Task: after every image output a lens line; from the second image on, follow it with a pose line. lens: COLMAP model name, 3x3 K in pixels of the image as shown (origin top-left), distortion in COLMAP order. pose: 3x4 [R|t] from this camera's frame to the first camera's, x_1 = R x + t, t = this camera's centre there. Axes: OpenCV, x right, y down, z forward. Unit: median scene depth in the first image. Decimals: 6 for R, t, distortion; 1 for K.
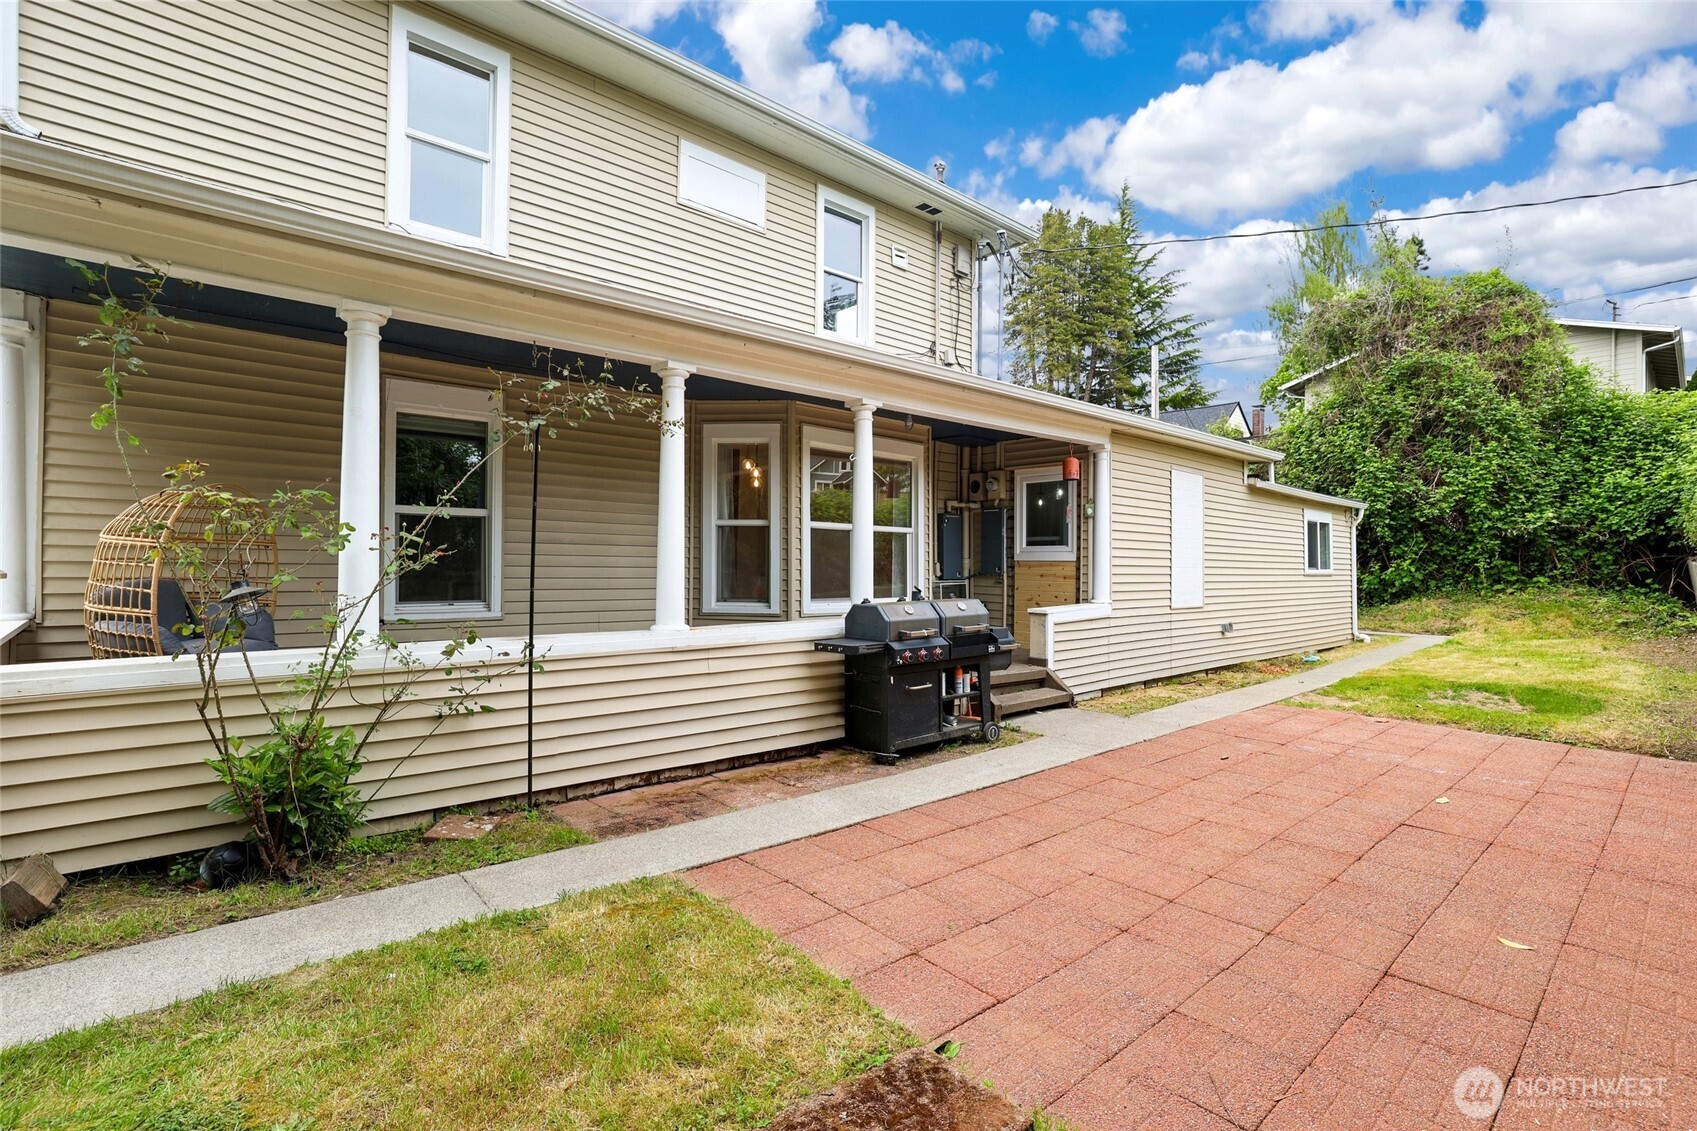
lens RADIAL K [[802.1, 0, 850.8], [0, 802.1, 567.2], [0, 0, 1]] dist [-0.000219, 0.000573]
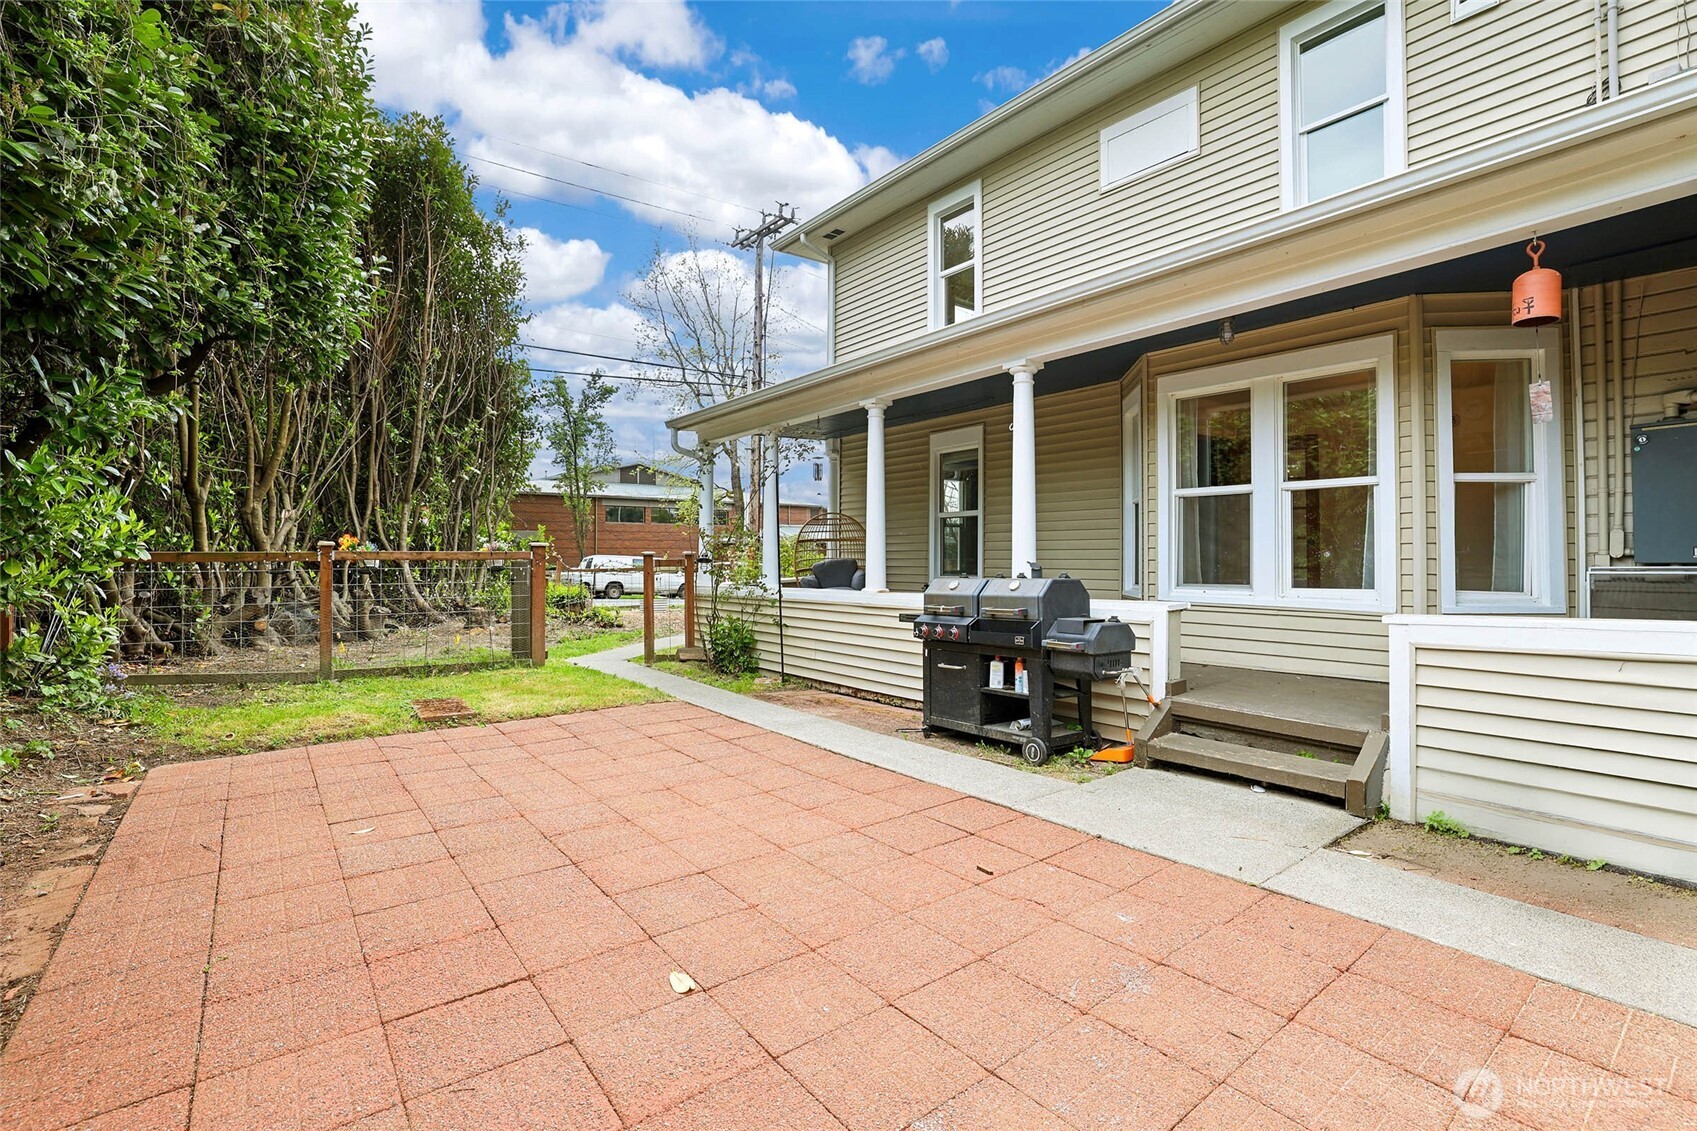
lens RADIAL K [[802.1, 0, 855.1], [0, 802.1, 556.0], [0, 0, 1]] dist [-0.000219, 0.000573]
pose [[-0.068766, 0.001508, -0.997632, 0.839503], [0.014312, 0.999897, 0.000525, 0.006254], [0.997530, -0.014242, -0.068781, 0.750555]]
